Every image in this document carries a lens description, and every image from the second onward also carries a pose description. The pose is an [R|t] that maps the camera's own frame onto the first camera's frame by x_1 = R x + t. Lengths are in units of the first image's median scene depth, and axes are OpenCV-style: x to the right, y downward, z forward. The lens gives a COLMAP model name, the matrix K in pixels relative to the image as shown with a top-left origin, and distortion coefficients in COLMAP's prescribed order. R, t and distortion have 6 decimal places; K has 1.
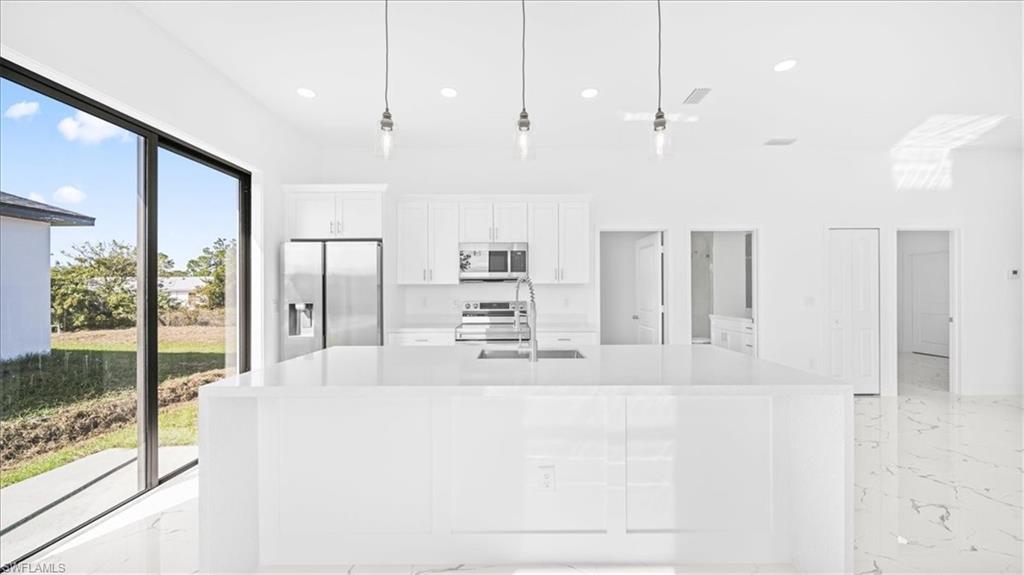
lens RADIAL K [[369.3, 0, 510.1], [0, 369.3, 294.5], [0, 0, 1]] dist [-0.002093, -0.000272]
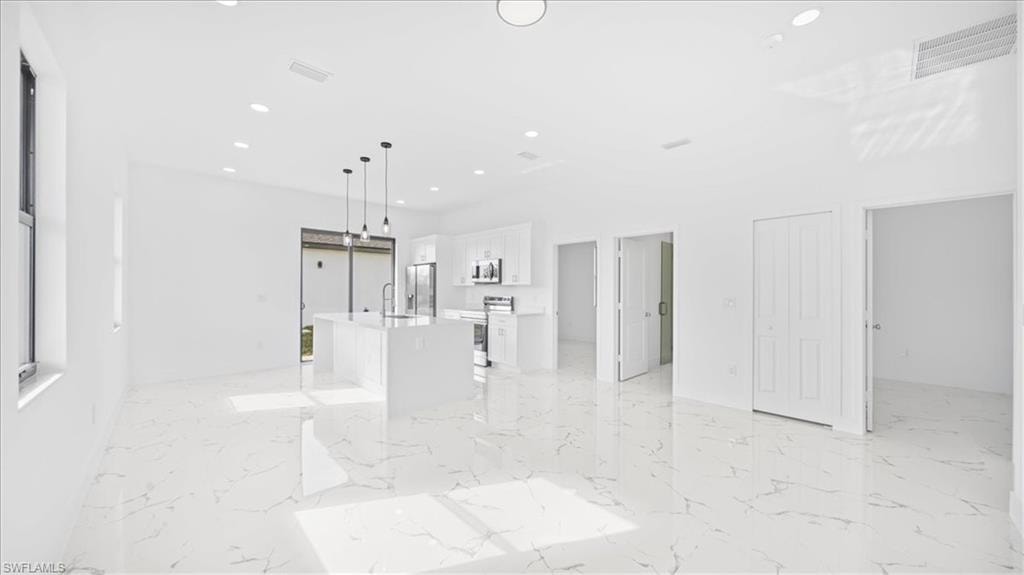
lens RADIAL K [[360.1, 0, 513.5], [0, 360.1, 288.1], [0, 0, 1]] dist [-0.000069, -0.000012]
pose [[0.691878, 0.003343, -0.722007, 1.181919], [-0.007377, 0.999970, -0.002439, -0.013639], [0.721977, 0.007014, 0.691882, -0.016257]]
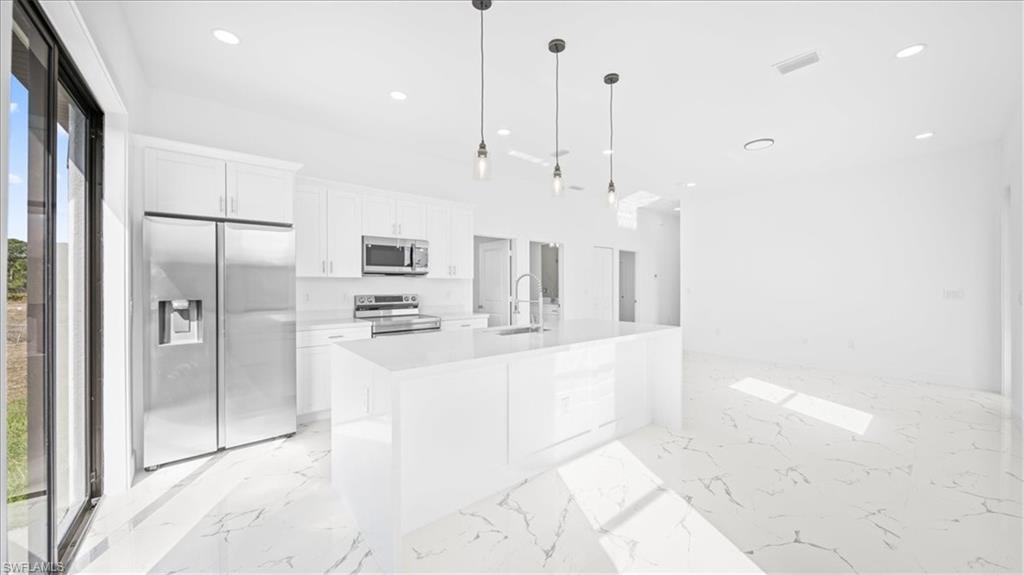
lens RADIAL K [[374.8, 0, 524.1], [0, 374.8, 285.5], [0, 0, 1]] dist [0.000539, 0.000016]
pose [[0.757048, 0.002077, 0.653356, -0.461387], [0.004299, 0.999957, -0.008160, 0.003035], [-0.653345, 0.008987, 0.757007, -0.034107]]
